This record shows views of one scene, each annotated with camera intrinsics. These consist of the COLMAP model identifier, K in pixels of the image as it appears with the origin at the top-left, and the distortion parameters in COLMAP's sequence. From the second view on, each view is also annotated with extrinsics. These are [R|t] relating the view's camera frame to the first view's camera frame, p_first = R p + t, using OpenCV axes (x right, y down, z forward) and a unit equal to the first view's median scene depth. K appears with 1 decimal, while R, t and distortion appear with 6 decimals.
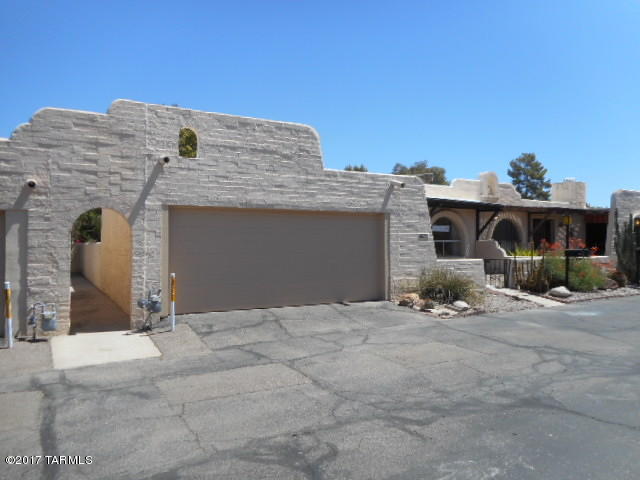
lens RADIAL K [[479.2, 0, 318.8], [0, 479.2, 240.2], [0, 0, 1]] dist [-0.007931, 0.009128]
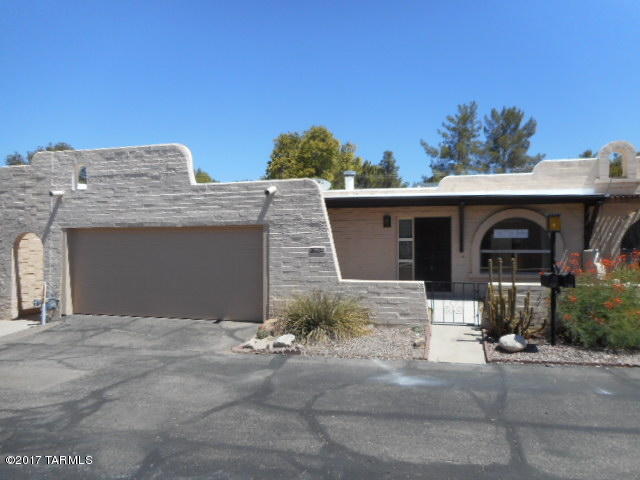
lens RADIAL K [[479.2, 0, 319.1], [0, 479.2, 241.3], [0, 0, 1]] dist [-0.007931, 0.009128]
pose [[0.717065, -0.002101, -0.697003, 0.928456], [0.009568, 0.999931, 0.006830, -0.034975], [0.696941, -0.011566, 0.717035, 0.482874]]
